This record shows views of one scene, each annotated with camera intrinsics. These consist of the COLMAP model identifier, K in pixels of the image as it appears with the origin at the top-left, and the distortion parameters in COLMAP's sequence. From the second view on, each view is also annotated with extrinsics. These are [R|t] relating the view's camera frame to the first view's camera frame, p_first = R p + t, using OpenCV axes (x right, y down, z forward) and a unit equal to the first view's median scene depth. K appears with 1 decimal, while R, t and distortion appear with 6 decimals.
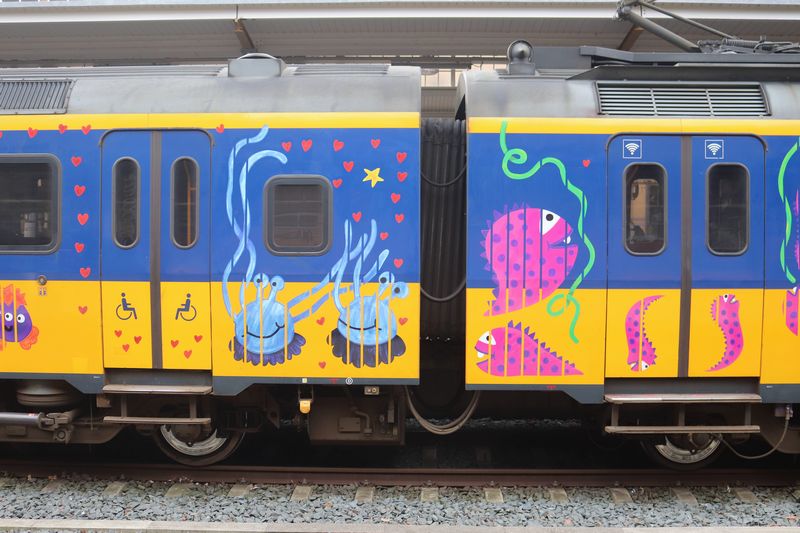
lens RADIAL K [[852.3, 0, 400.0], [0, 852.3, 266.5], [0, 0, 1]] dist [-0.114946, 0.022803]
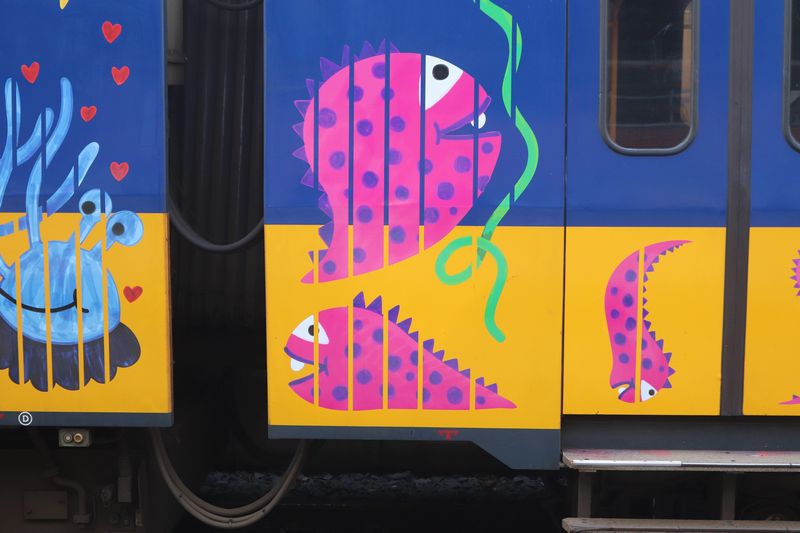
lens RADIAL K [[1452.5, 0, 400.0], [0, 1452.5, 266.5], [0, 0, 1]] dist [-0.013161, -0.088066]
pose [[0.999829, -0.000008, -0.018507, 0.167343], [0.001244, 0.997770, 0.066727, -0.004727], [0.018465, -0.066739, 0.997600, 0.198803]]
